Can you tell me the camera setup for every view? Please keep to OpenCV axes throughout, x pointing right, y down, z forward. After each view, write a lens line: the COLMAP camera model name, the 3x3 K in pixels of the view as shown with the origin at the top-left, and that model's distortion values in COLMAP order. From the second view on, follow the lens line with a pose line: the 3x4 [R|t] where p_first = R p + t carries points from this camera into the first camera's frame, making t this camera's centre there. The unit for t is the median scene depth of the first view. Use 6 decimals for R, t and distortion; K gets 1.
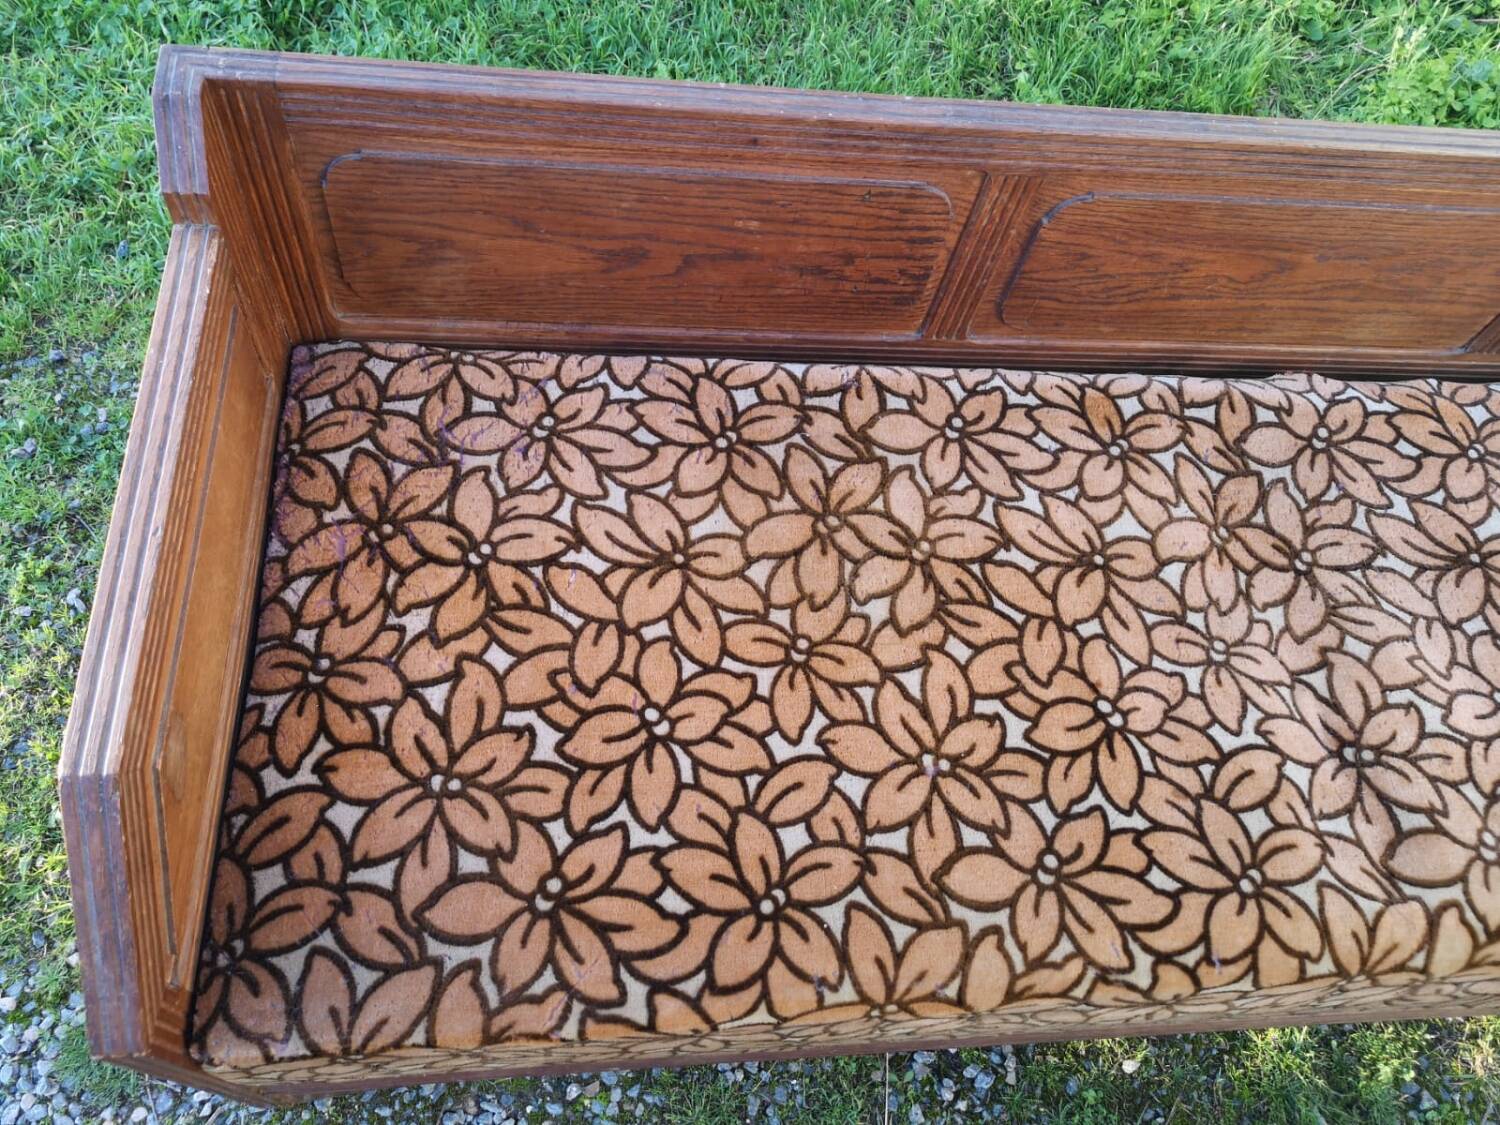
lens RADIAL K [[1155.0, 0, 753.2], [0, 1155.0, 563.6], [0, 0, 1]] dist [0.062728, -0.056988]
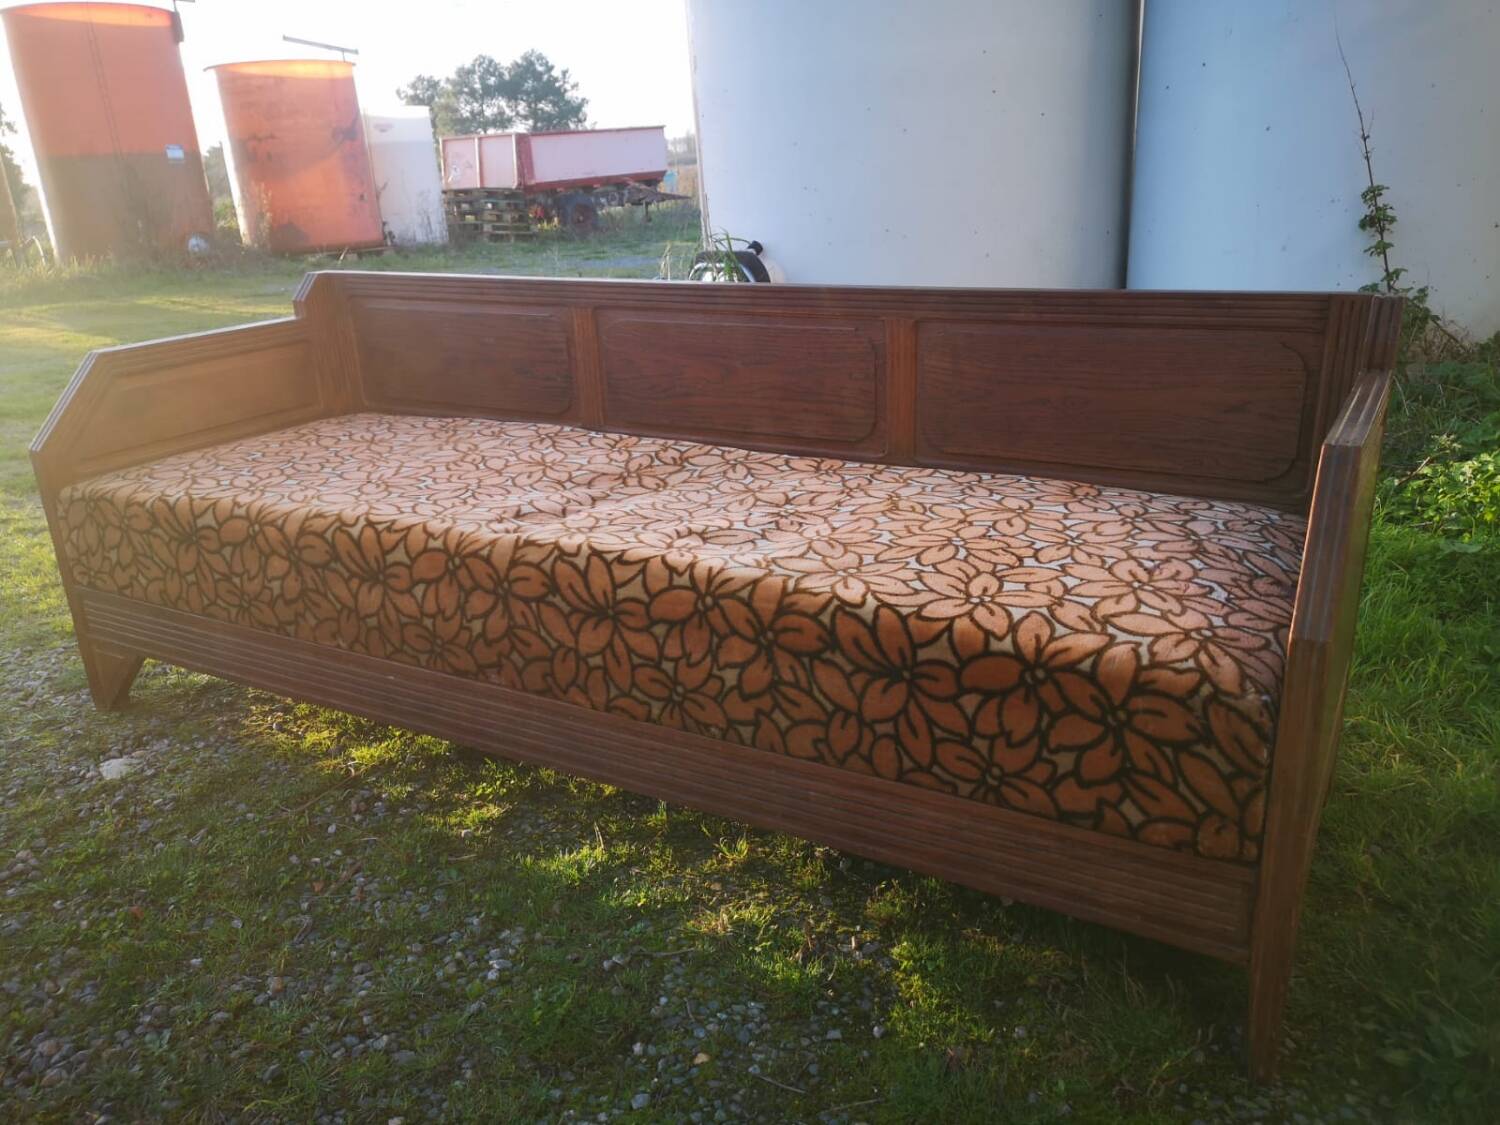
lens RADIAL K [[1155.0, 0, 753.2], [0, 1155.0, 563.6], [0, 0, 1]] dist [0.062728, -0.056988]
pose [[0.813472, 0.026786, -0.580987, 1.699125], [-0.419019, 0.719760, -0.553506, 1.022022], [0.403345, 0.693706, 0.596728, 0.199762]]
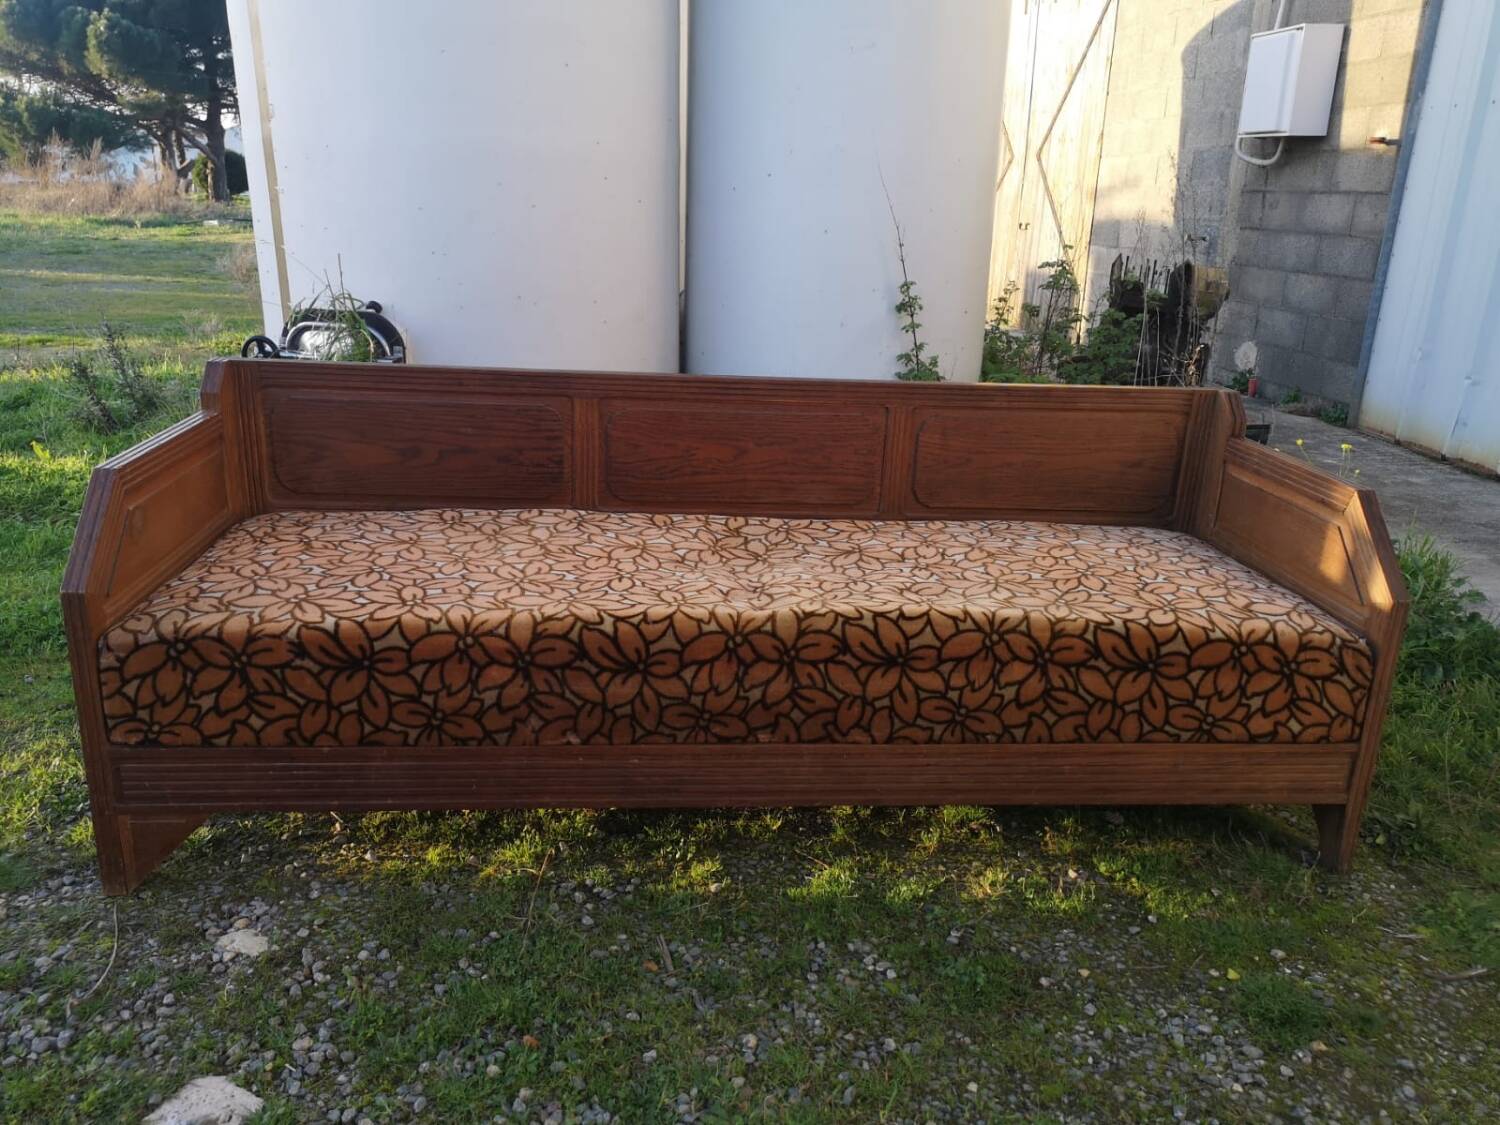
lens RADIAL K [[1155.0, 0, 753.2], [0, 1155.0, 563.6], [0, 0, 1]] dist [0.062728, -0.056988]
pose [[0.995396, -0.094279, -0.017259, 0.554108], [0.056935, 0.726486, -0.684819, 1.431944], [0.077102, 0.680683, 0.728509, -0.373706]]
